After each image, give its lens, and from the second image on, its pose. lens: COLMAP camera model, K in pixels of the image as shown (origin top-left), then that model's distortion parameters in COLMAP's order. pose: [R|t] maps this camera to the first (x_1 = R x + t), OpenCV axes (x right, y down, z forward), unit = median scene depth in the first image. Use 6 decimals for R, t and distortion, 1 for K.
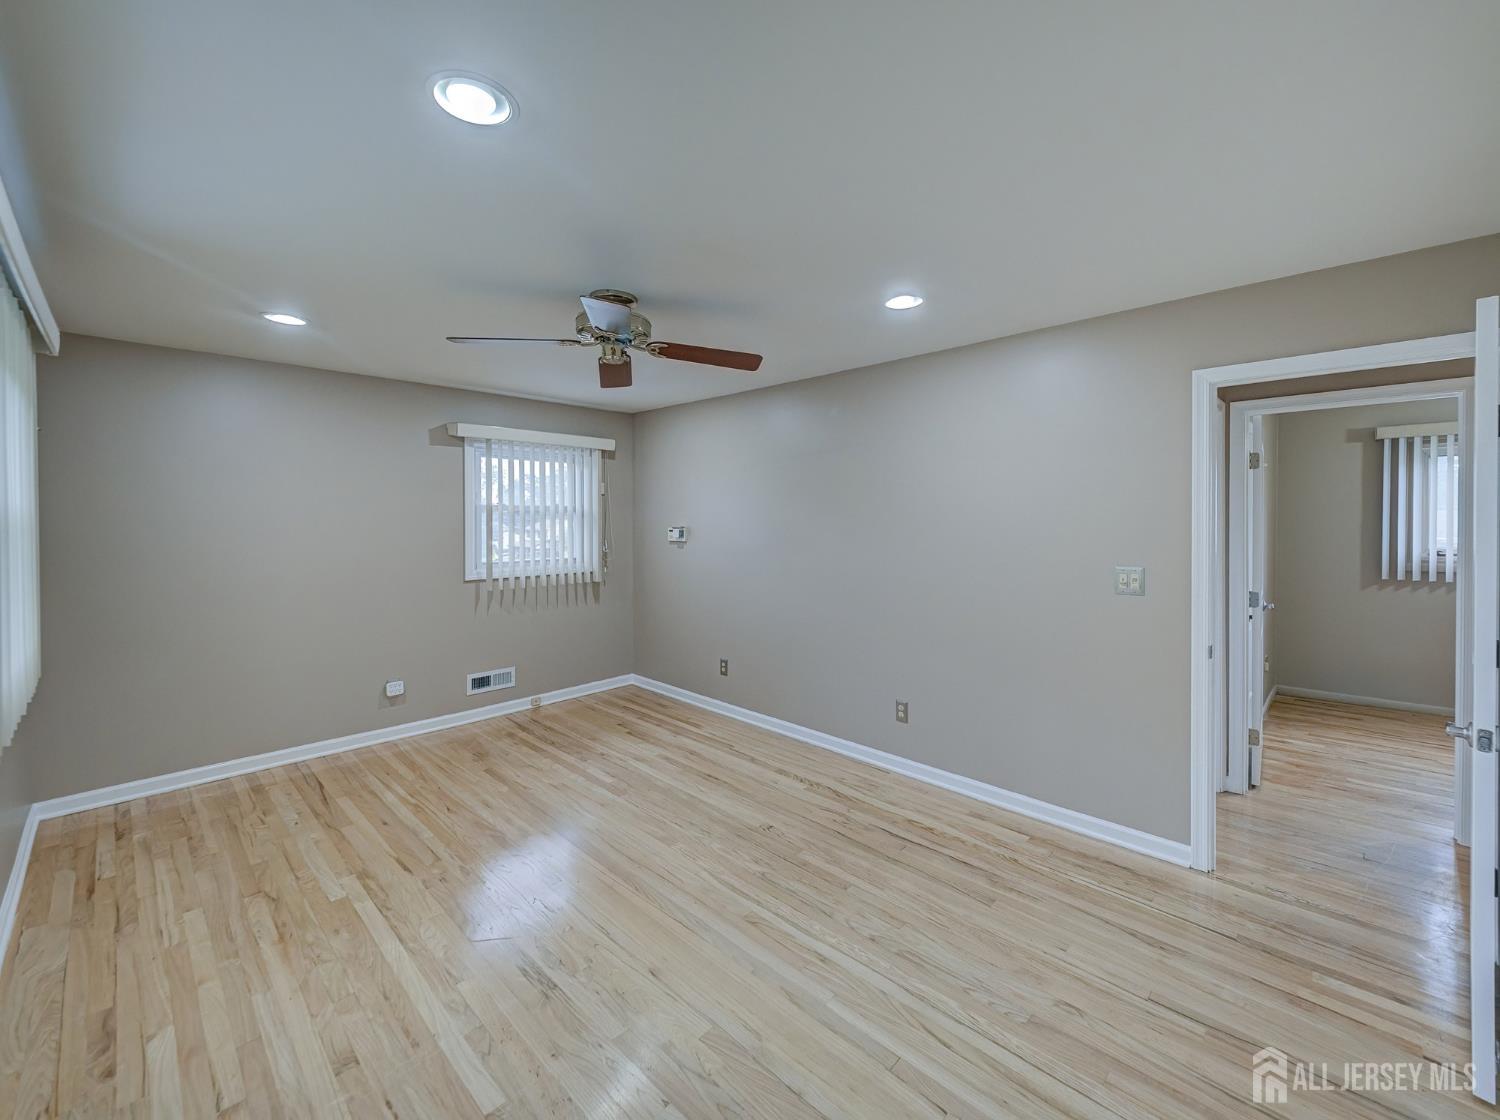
lens RADIAL K [[617.6, 0, 750.0], [0, 617.6, 560.0], [0, 0, 1]] dist [0.024649, -0.010517]
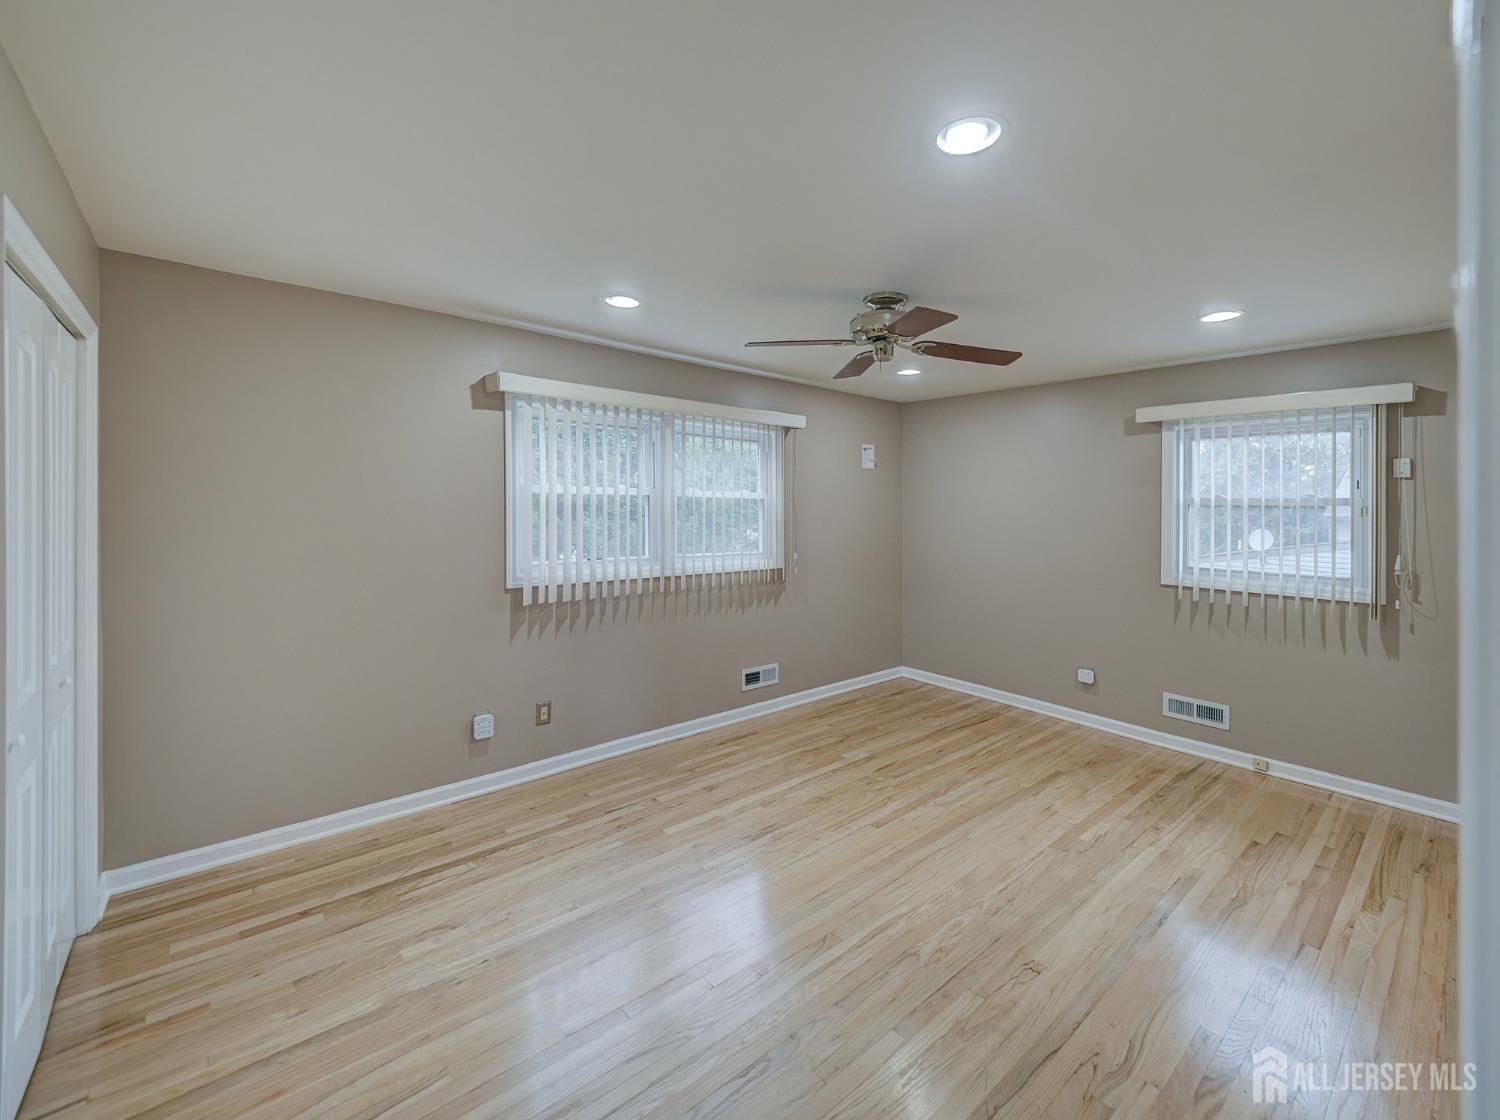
lens RADIAL K [[640.5, 0, 750.0], [0, 640.5, 560.0], [0, 0, 1]] dist [-0.000268, -0.000253]
pose [[-0.095852, 0.087369, -0.991554, 0.612588], [-0.087536, 0.991541, 0.095830, -0.044919], [0.991539, 0.095982, -0.087394, 0.608623]]
